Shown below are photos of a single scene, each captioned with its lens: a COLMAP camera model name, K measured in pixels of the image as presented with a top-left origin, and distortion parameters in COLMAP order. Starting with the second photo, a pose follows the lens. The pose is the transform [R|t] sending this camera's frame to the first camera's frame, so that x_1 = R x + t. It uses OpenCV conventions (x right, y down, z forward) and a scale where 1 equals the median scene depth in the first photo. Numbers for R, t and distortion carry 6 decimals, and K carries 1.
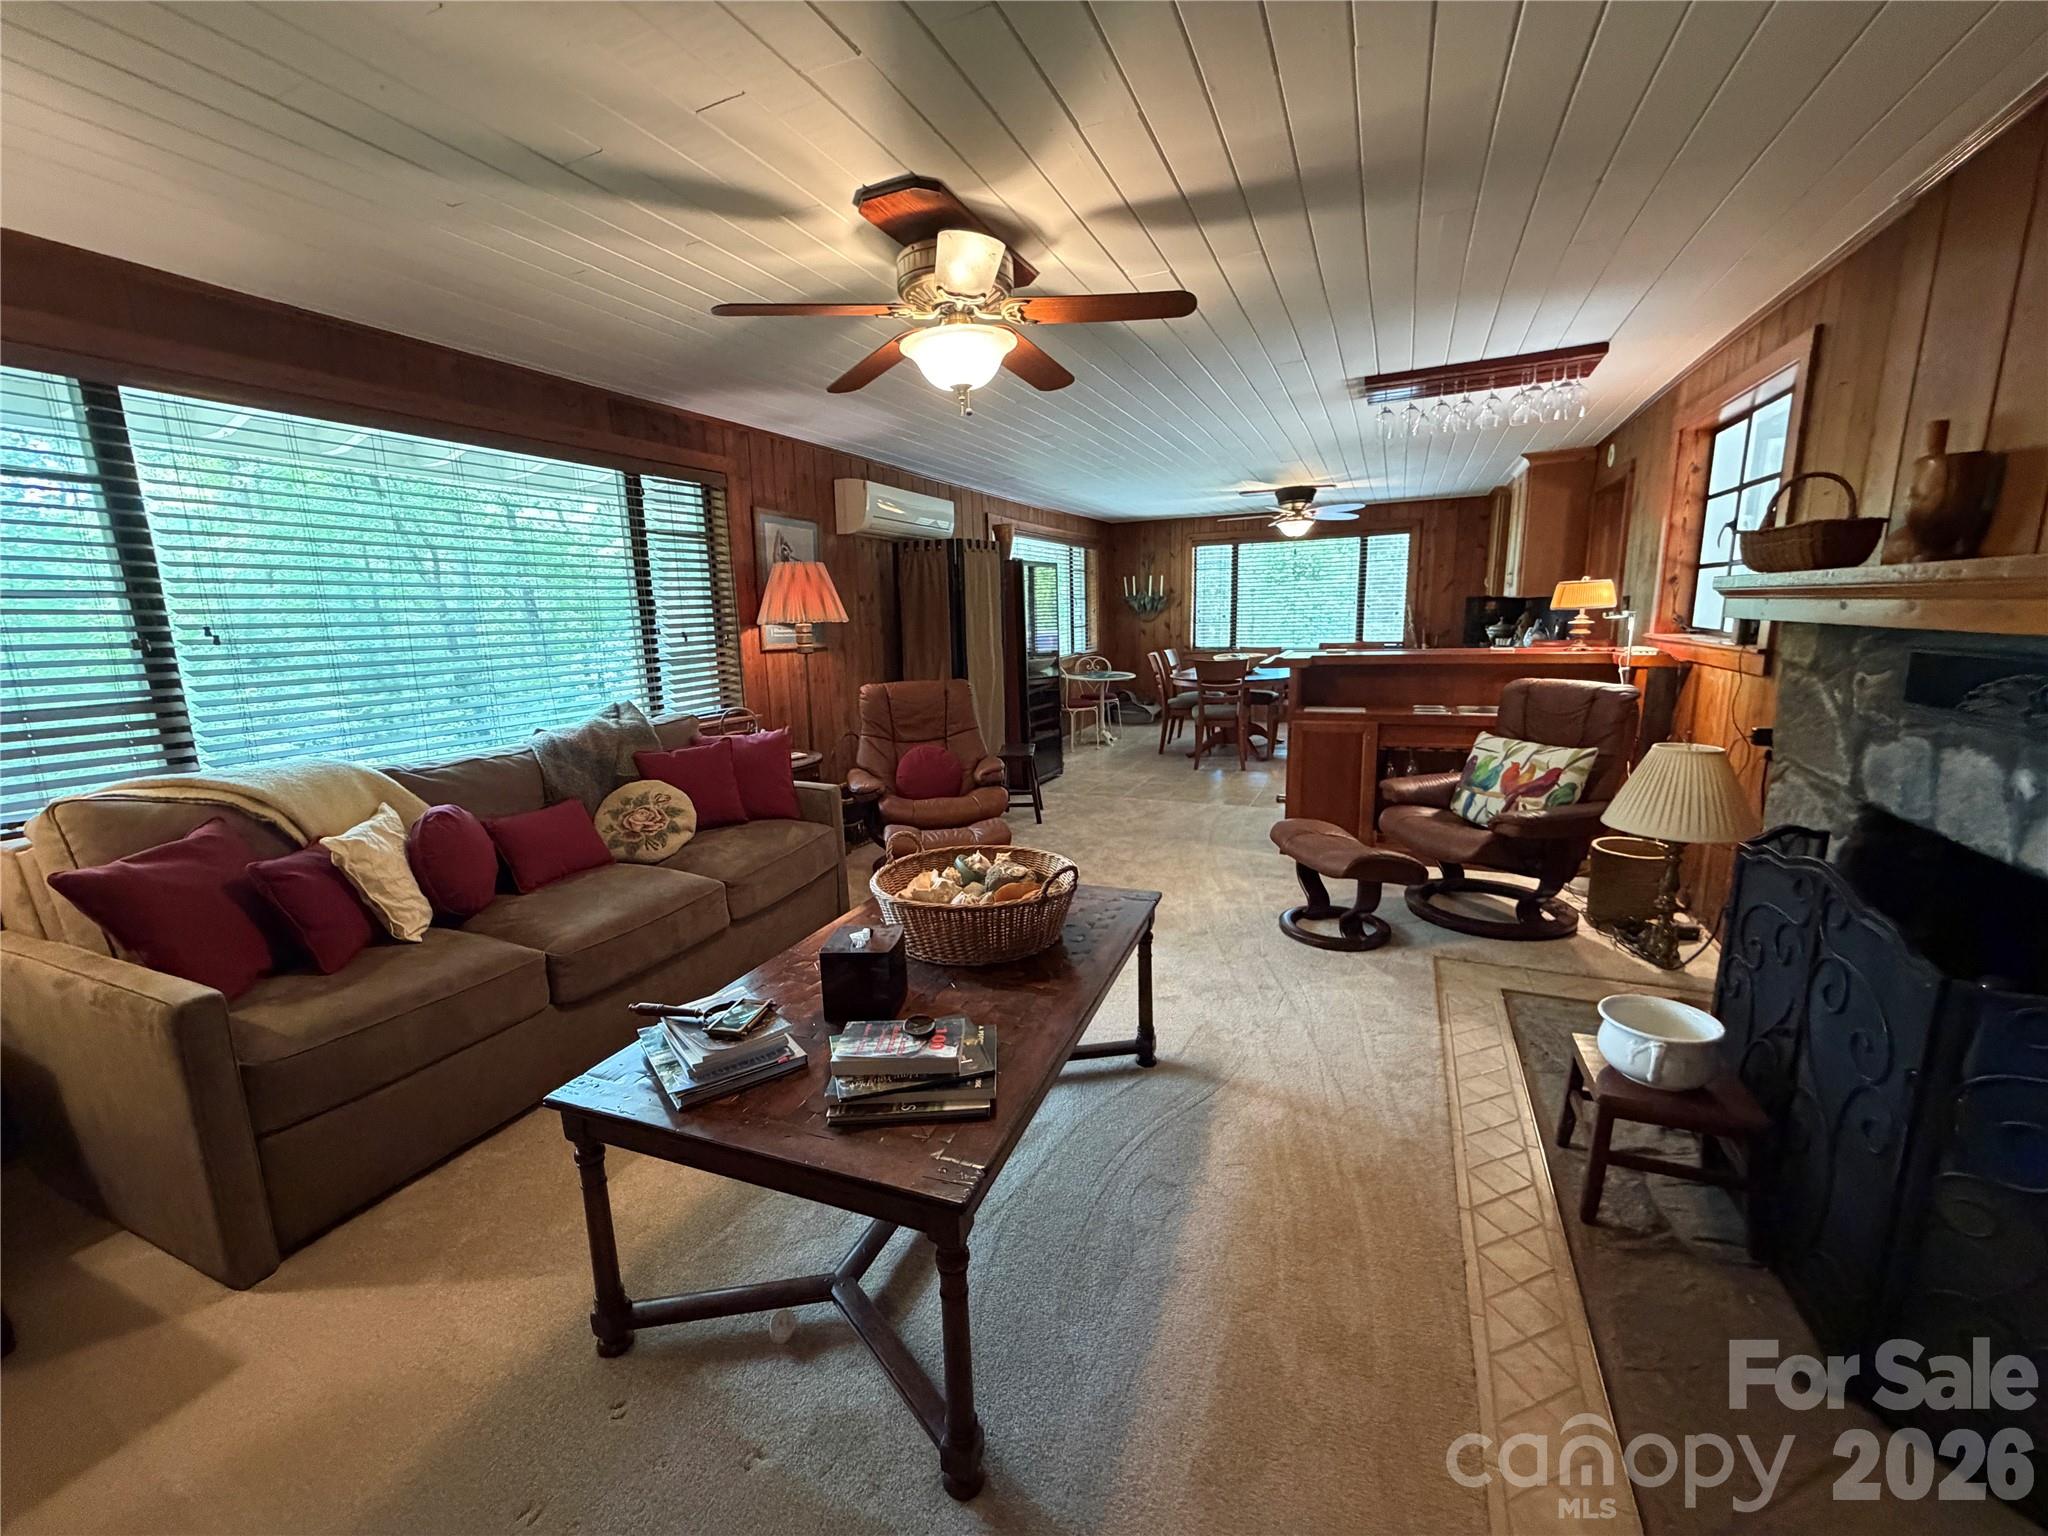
lens RADIAL K [[817.4, 0, 1015.5], [0, 817.4, 769.0], [0, 0, 1]] dist [-0.000052, 0.000155]
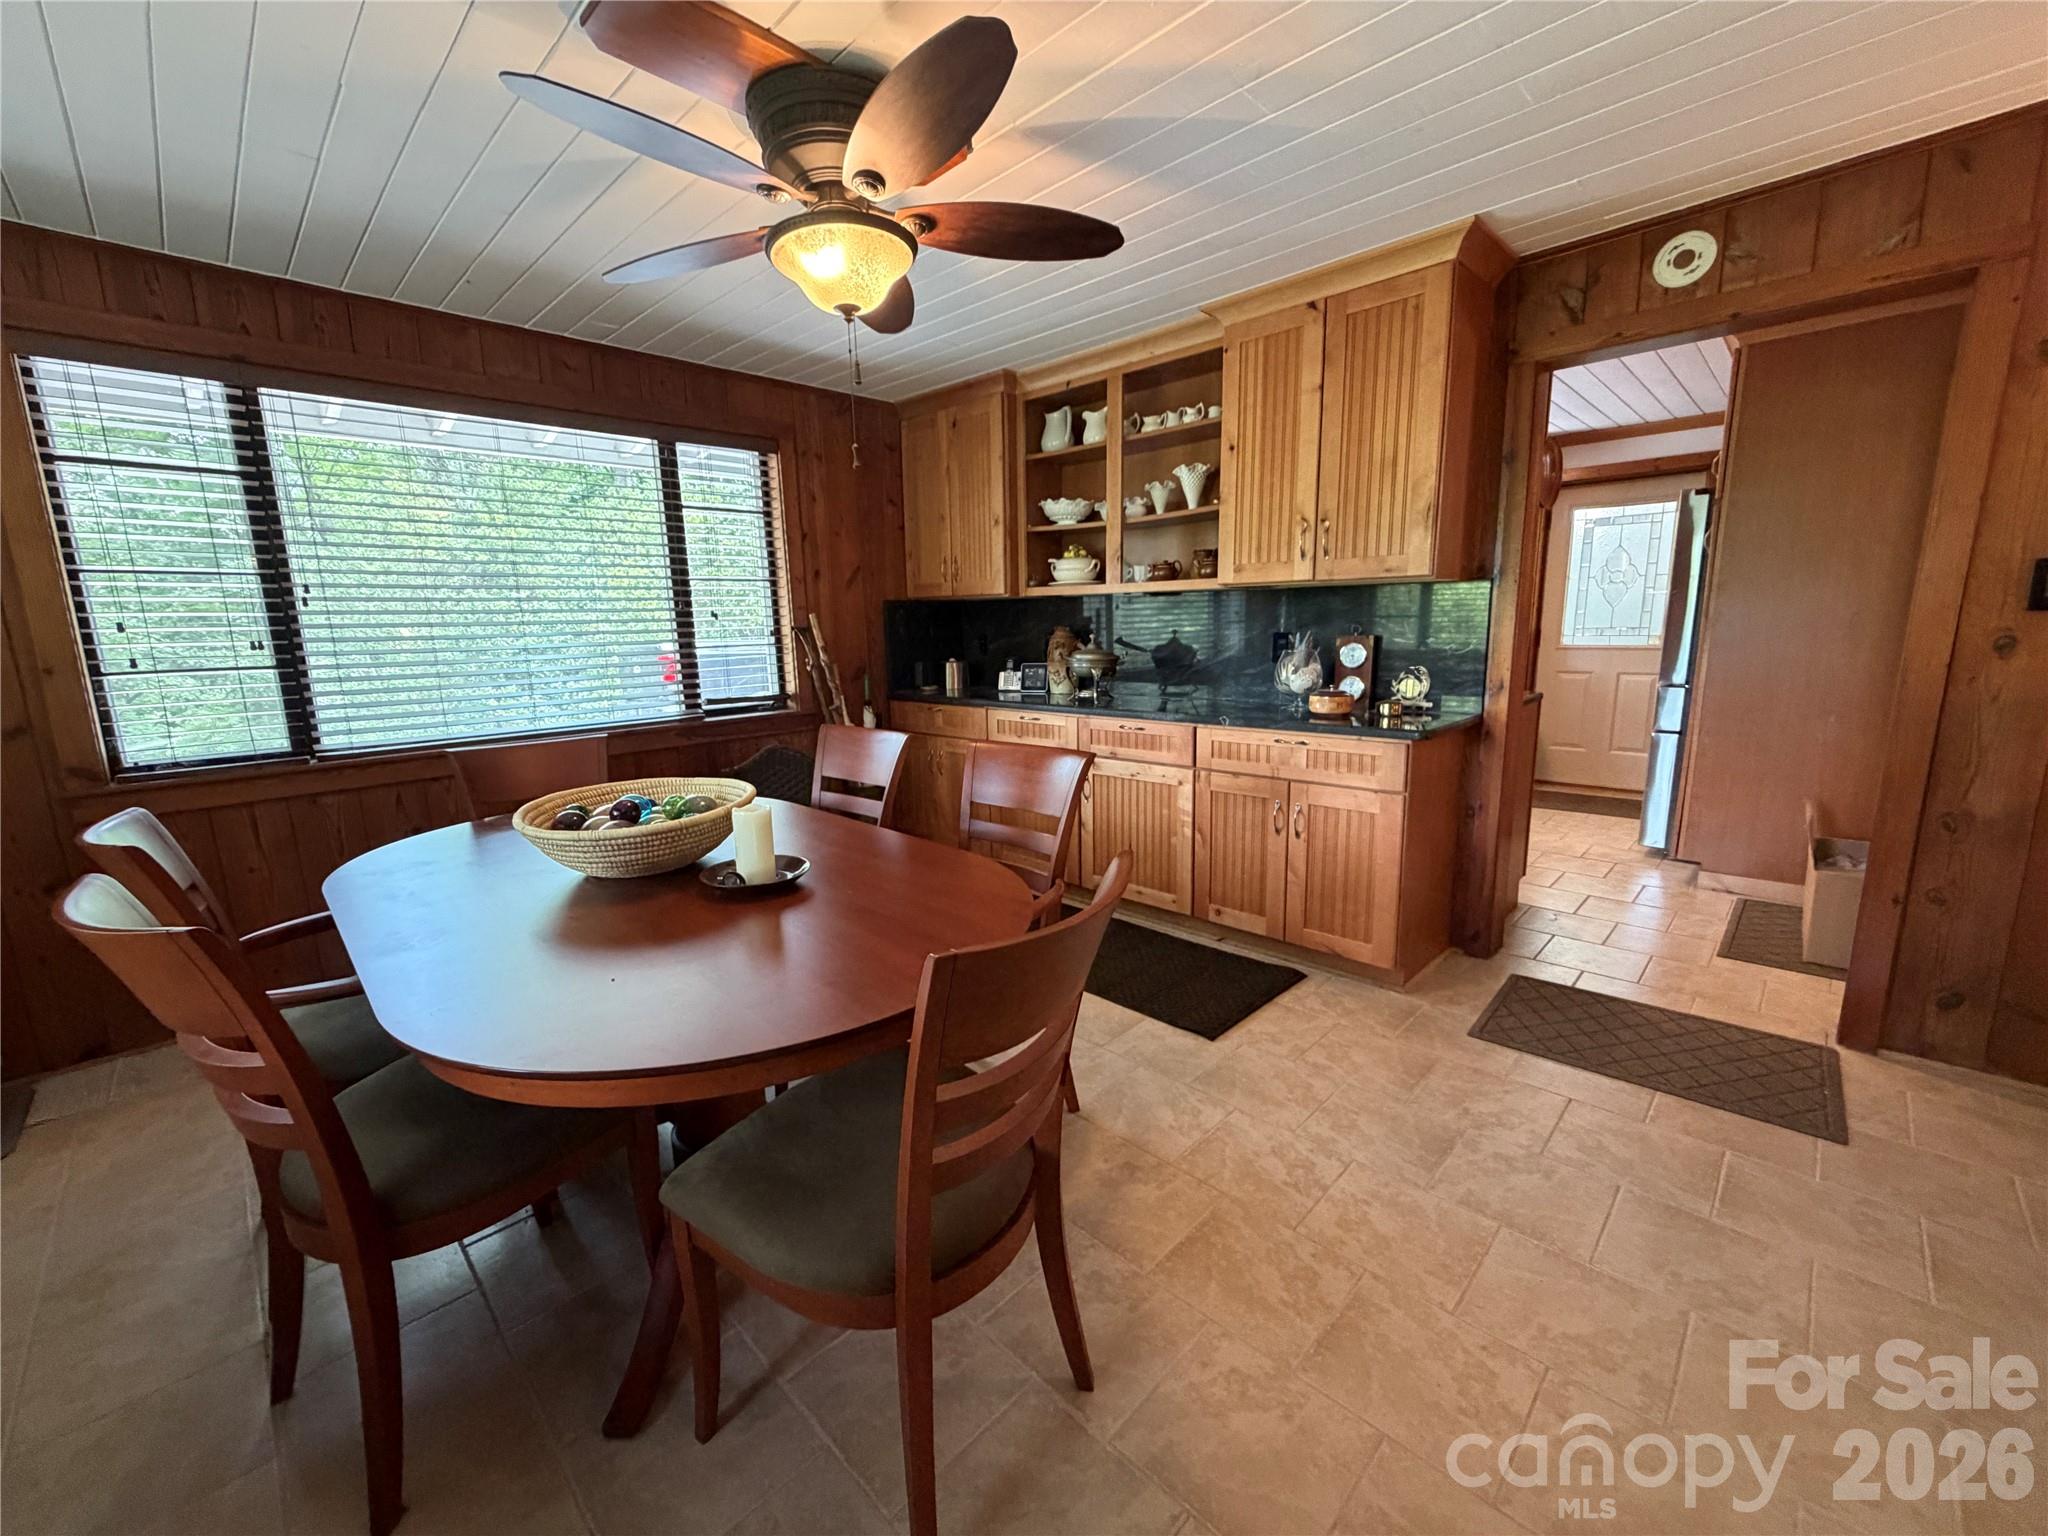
lens RADIAL K [[819.8, 0, 1020.3], [0, 819.8, 767.1], [0, 0, 1]] dist [0.001656, 0.000416]
pose [[0.341362, -0.150819, 0.927753, 0.203052], [0.191840, 0.977445, 0.088311, -0.310759], [-0.920146, 0.147834, 0.362596, 1.704461]]
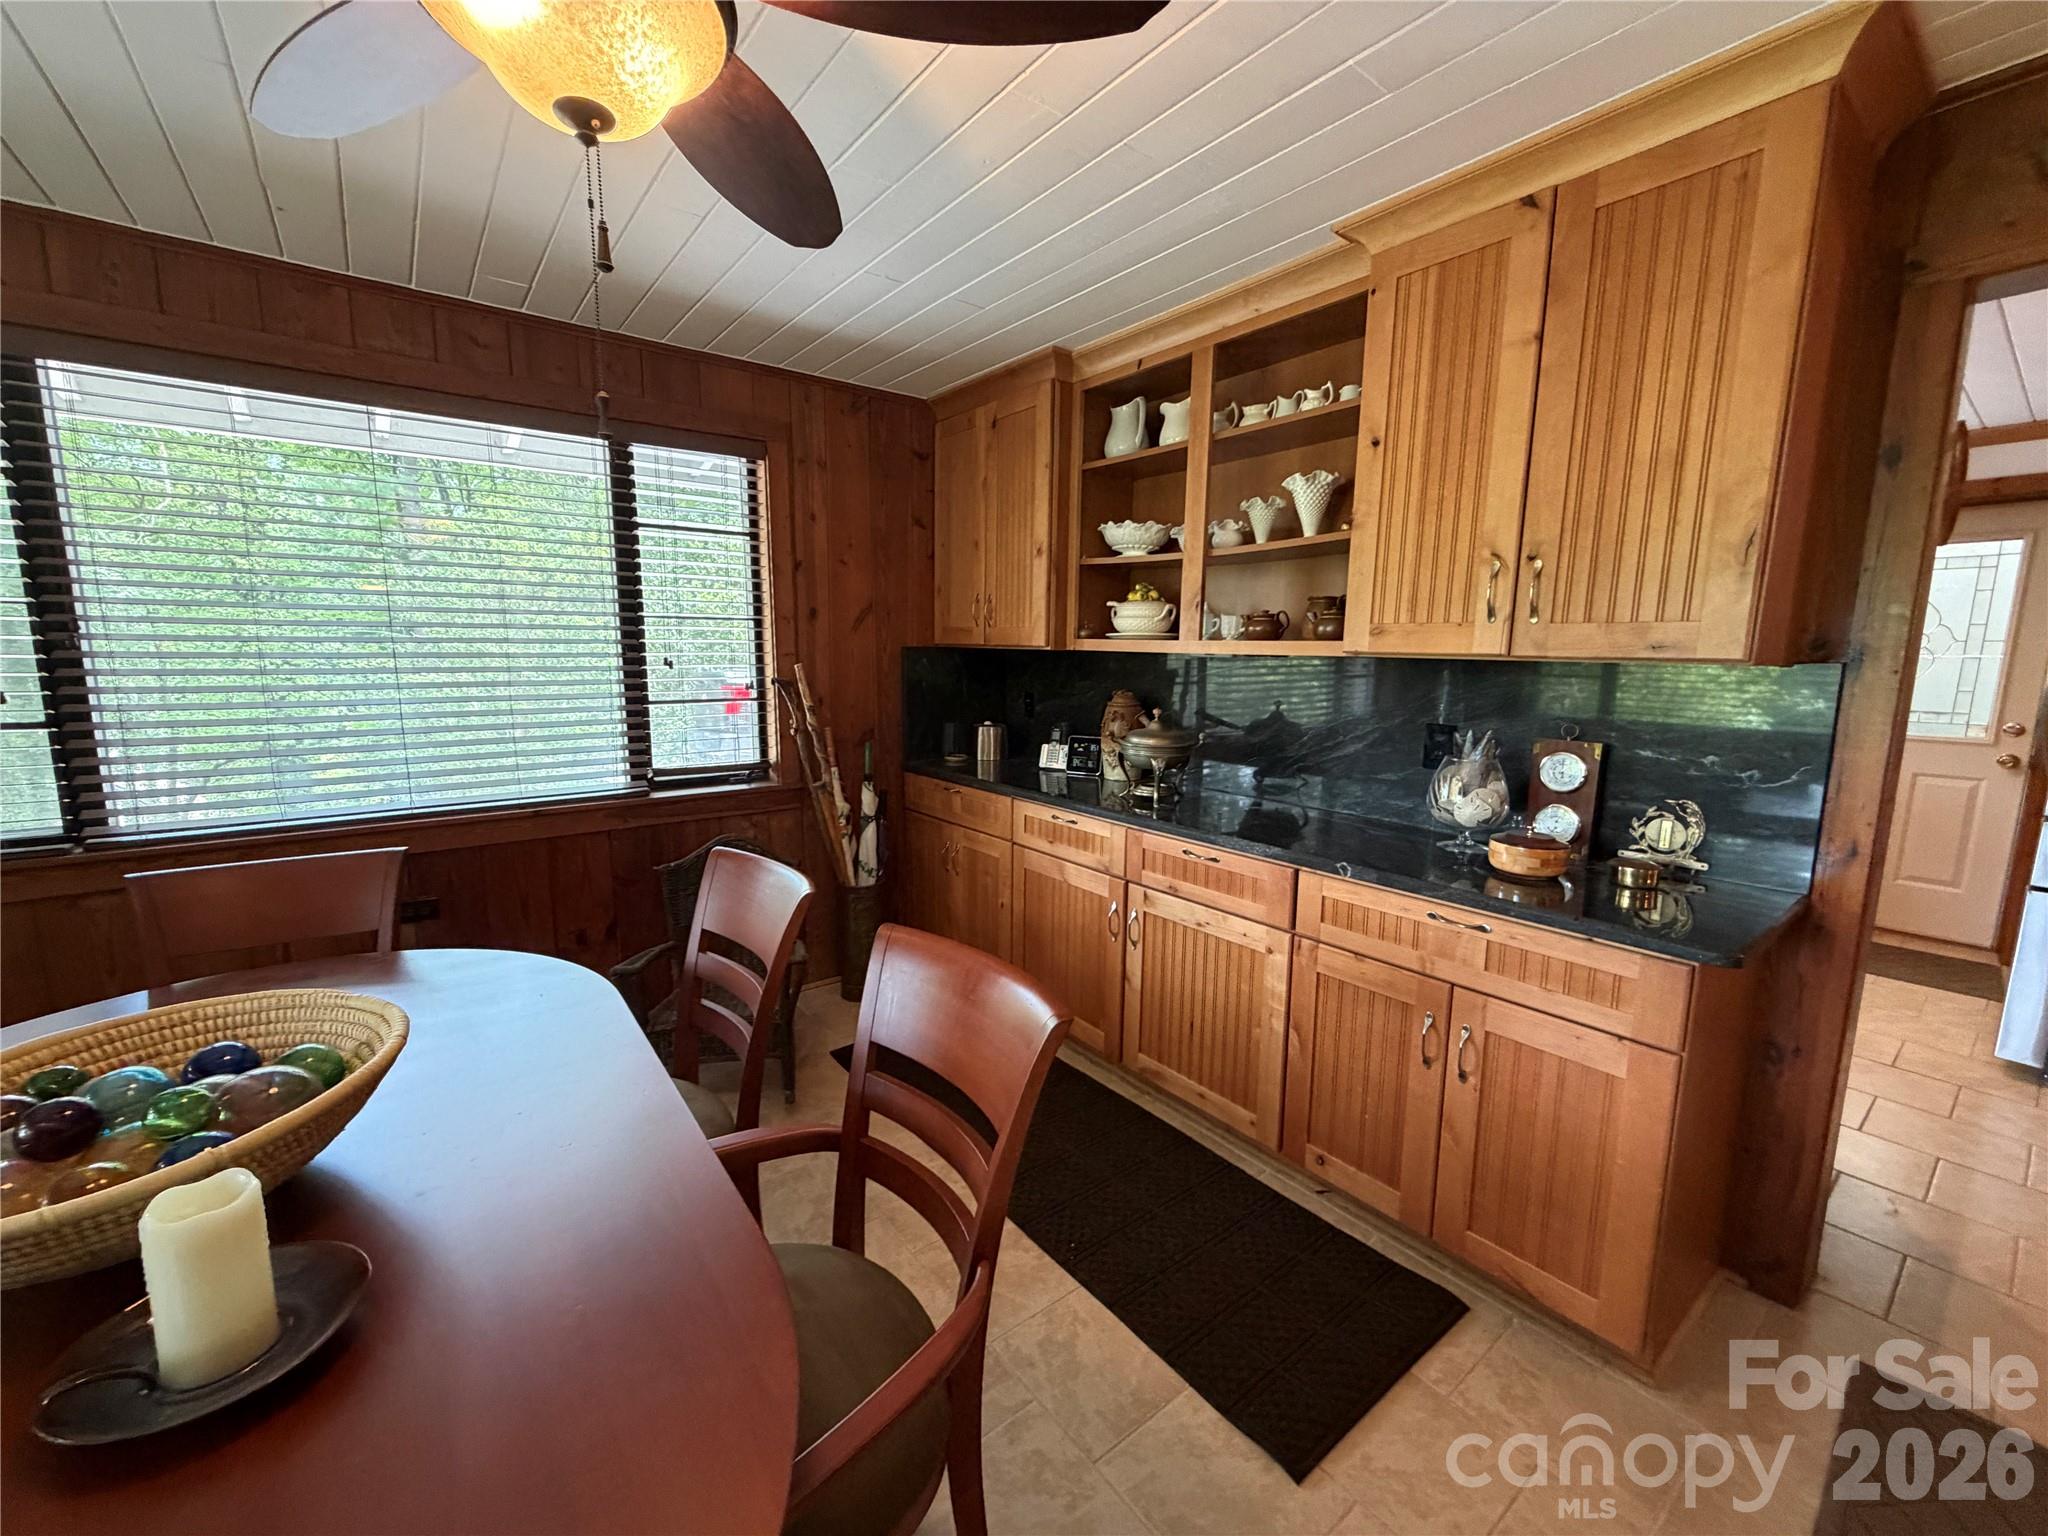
lens RADIAL K [[826.1, 0, 1016.7], [0, 826.1, 769.3], [0, 0, 1]] dist [0.001062, -0.000137]
pose [[0.467043, -0.101031, 0.878444, 0.484143], [0.146499, 0.988563, 0.035807, -0.354733], [-0.872014, 0.111968, 0.476502, 1.731041]]
